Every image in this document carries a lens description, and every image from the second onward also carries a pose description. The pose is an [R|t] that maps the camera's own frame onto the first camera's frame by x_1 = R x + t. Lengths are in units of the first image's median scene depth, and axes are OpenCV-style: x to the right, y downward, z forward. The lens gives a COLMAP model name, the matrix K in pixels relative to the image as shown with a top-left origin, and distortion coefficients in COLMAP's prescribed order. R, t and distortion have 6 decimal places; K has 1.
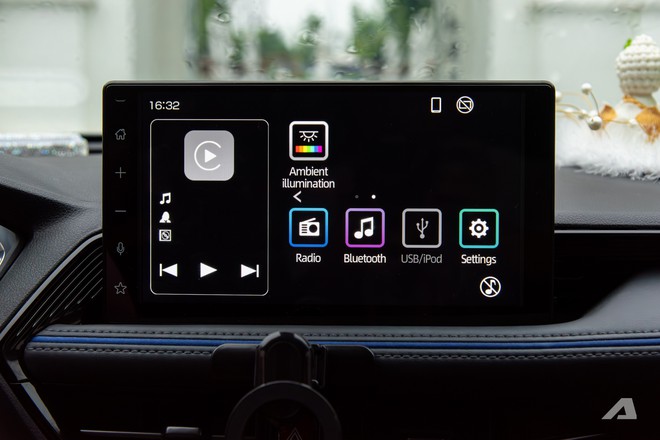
lens RADIAL K [[1040.8, 0, 330.0], [0, 1040.8, 220.0], [0, 0, 1]] dist [0.020798, 0.049540]
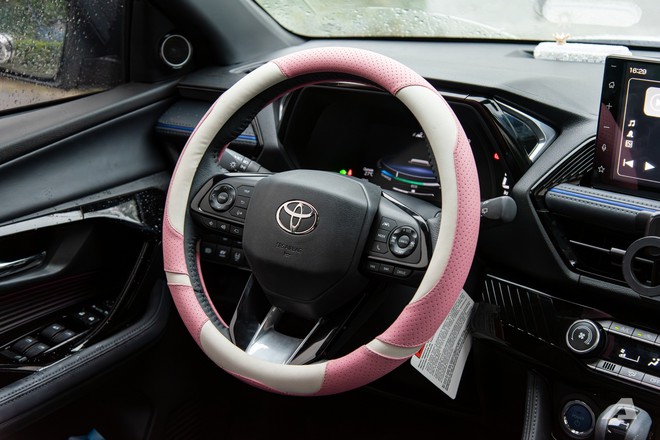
lens RADIAL K [[1065.8, 0, 330.0], [0, 1065.8, 220.0], [0, 0, 1]] dist [0.001799, 0.004660]
pose [[0.817451, 0.180198, -0.547086, 0.445516], [-0.073349, 0.974638, 0.211427, -0.206587], [0.571309, -0.132703, 0.809936, -0.788298]]
